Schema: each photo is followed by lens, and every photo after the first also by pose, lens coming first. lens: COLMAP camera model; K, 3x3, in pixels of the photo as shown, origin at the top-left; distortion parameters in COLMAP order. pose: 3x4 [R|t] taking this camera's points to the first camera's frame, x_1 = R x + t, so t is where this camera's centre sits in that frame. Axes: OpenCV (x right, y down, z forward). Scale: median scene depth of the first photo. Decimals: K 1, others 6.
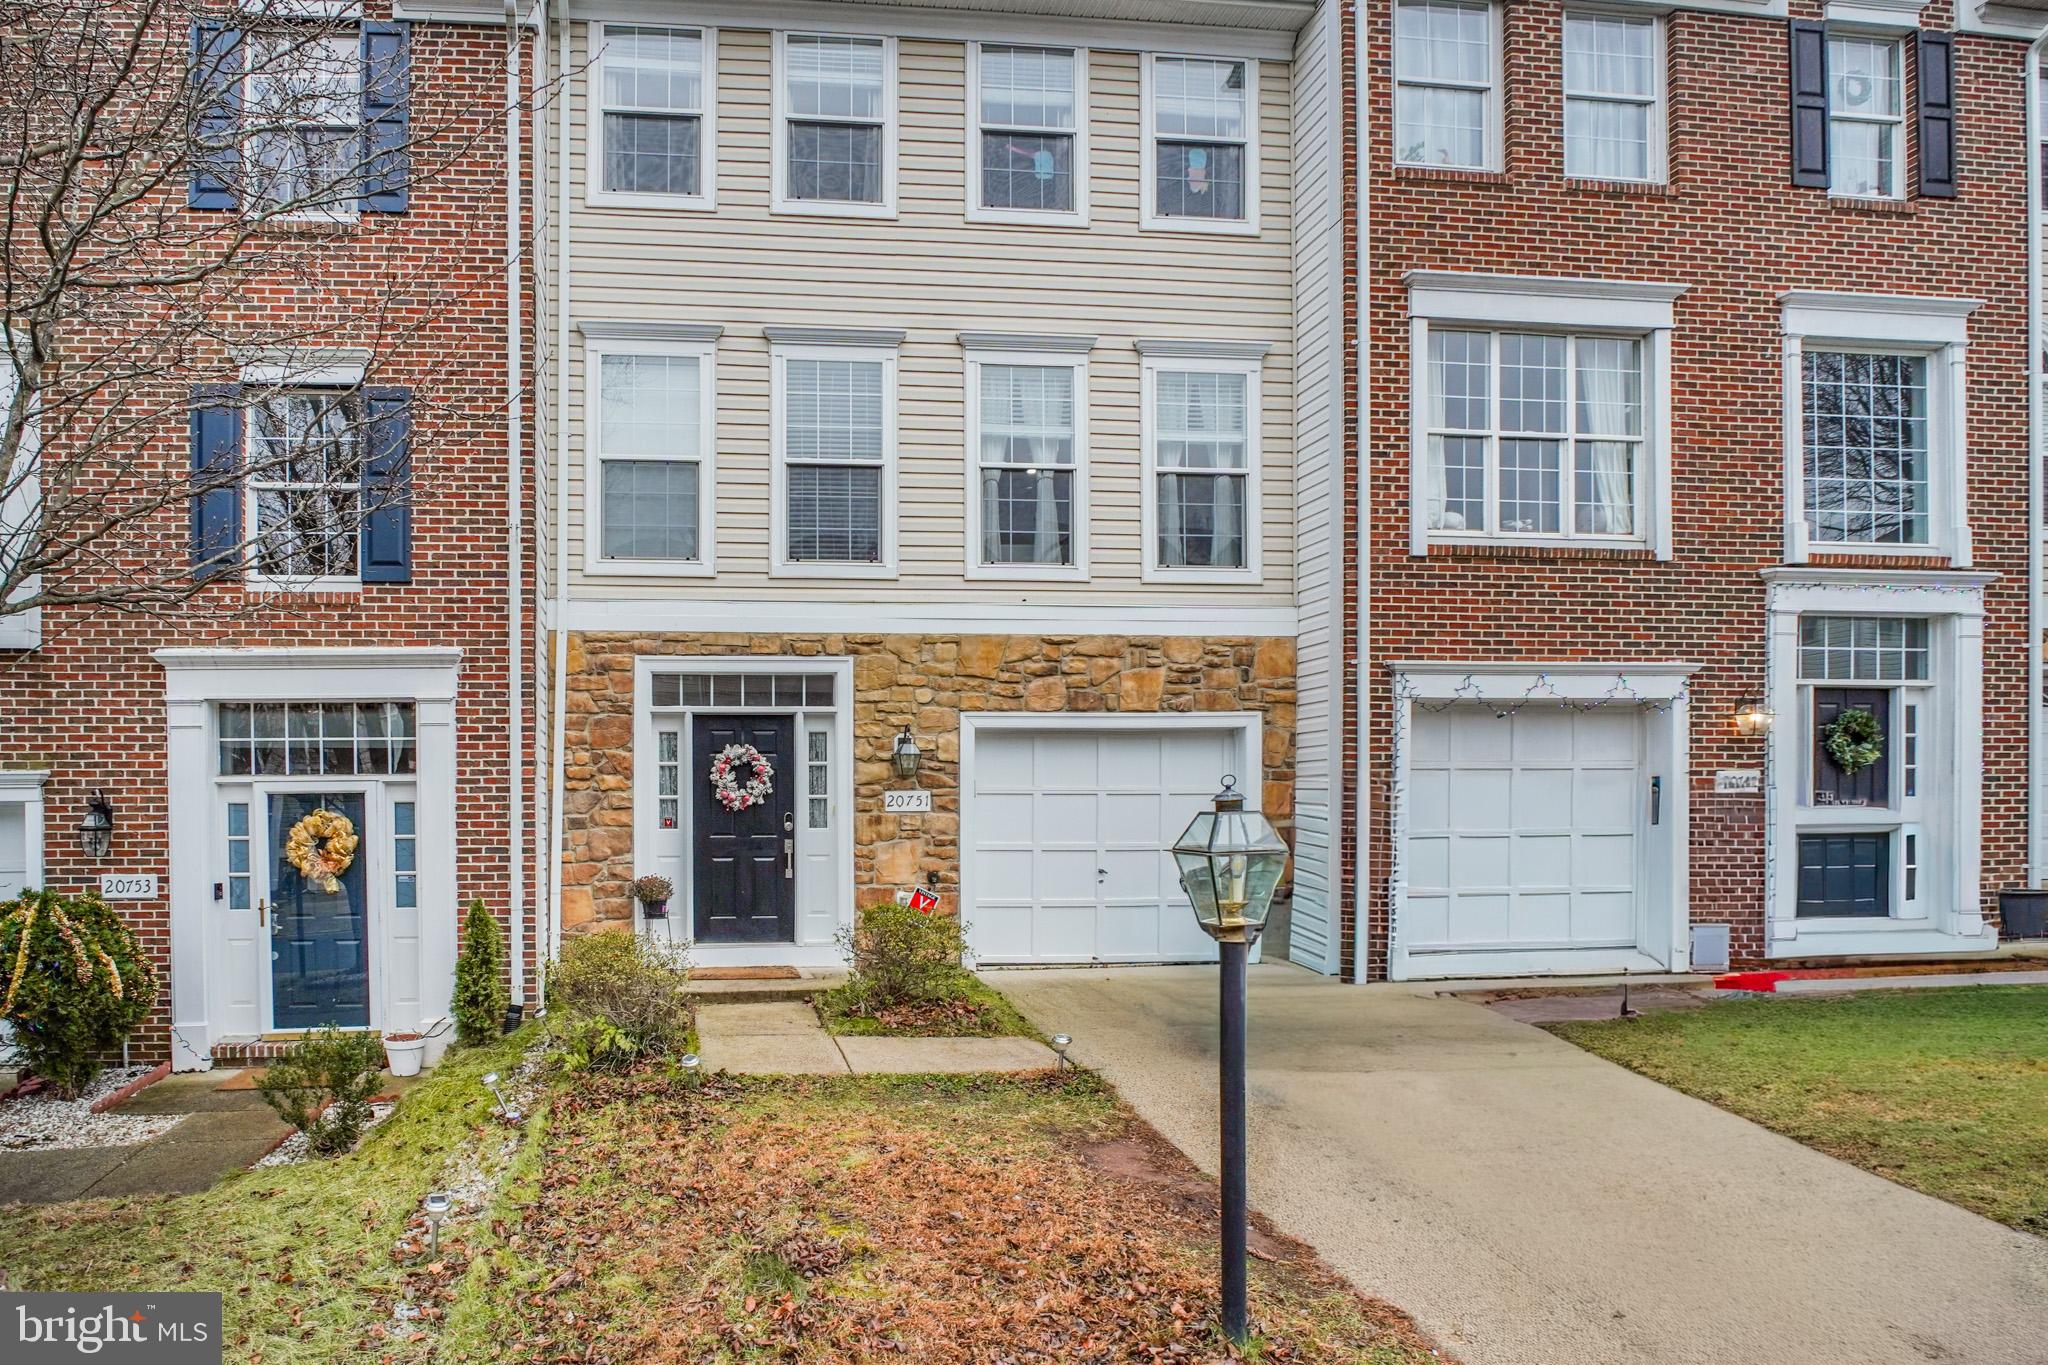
lens RADIAL K [[1137.7, 0, 1024.1], [0, 1137.7, 806.3], [0, 0, 1]] dist [-0.033499, 0.000247]
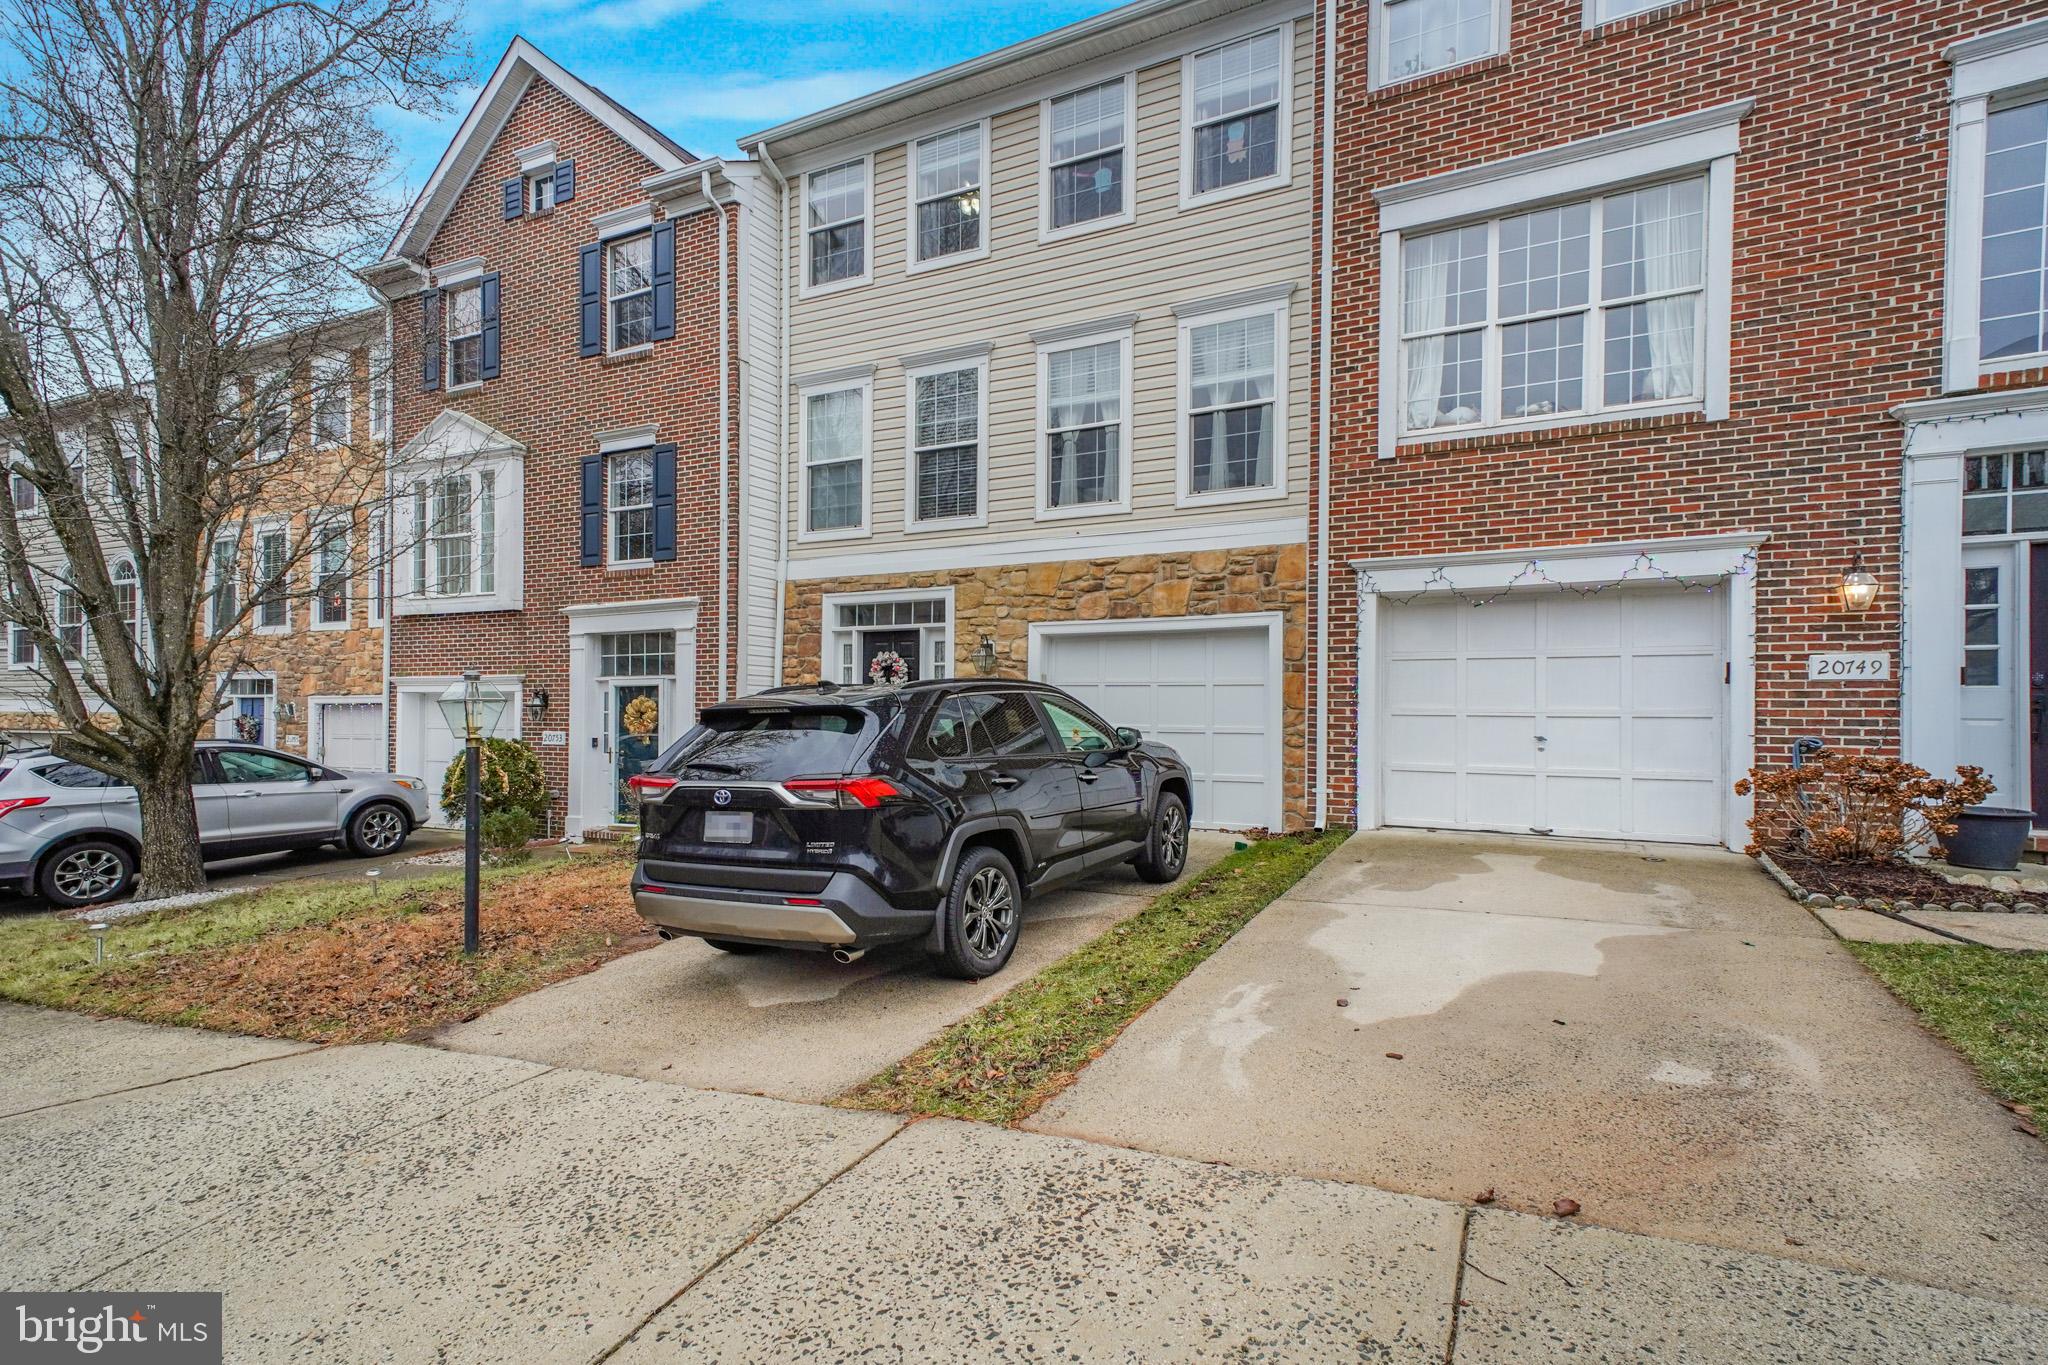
lens RADIAL K [[975.4, 0, 1024.0], [0, 975.4, 682.5], [0, 0, 1]] dist [0.020894, -0.000093]
pose [[0.843090, -0.005497, -0.537745, 0.549466], [-0.002566, 0.999895, -0.014244, 0.002369], [0.537767, 0.013389, 0.842987, 0.046066]]
